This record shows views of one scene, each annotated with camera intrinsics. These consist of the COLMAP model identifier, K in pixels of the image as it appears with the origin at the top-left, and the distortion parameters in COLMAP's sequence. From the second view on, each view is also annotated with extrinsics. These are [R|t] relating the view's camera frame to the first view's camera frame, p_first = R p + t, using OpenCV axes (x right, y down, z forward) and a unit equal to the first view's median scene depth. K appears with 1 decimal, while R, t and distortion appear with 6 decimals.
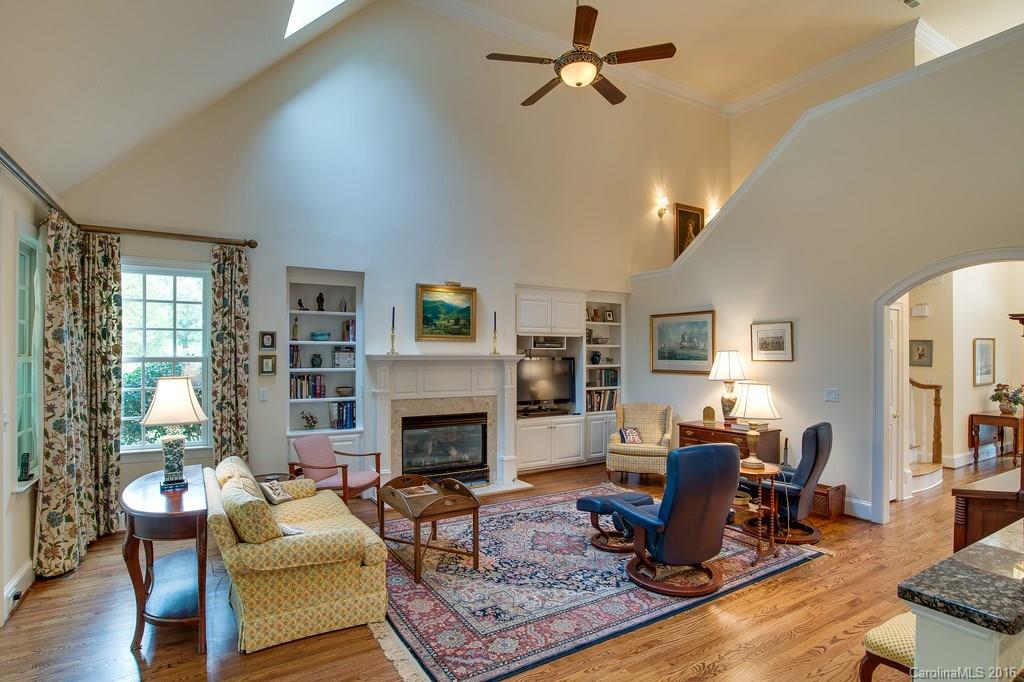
lens RADIAL K [[532.4, 0, 507.2], [0, 532.4, 347.7], [0, 0, 1]] dist [-0.036620, 0.001854]
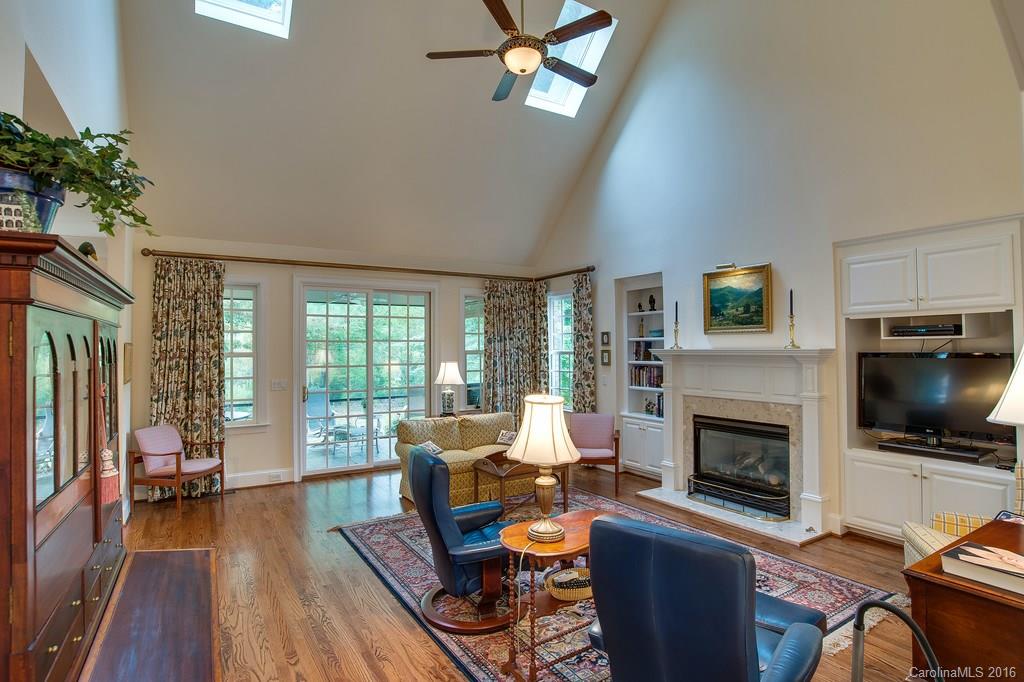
lens RADIAL K [[512.0, 0, 513.2], [0, 512.0, 344.8], [0, 0, 1]] dist [-0.040702, 0.000160]
pose [[0.025864, -0.011525, -0.999599, 0.720374], [0.014171, 0.999837, -0.011161, 0.010813], [0.999565, -0.013877, 0.026023, 0.656121]]
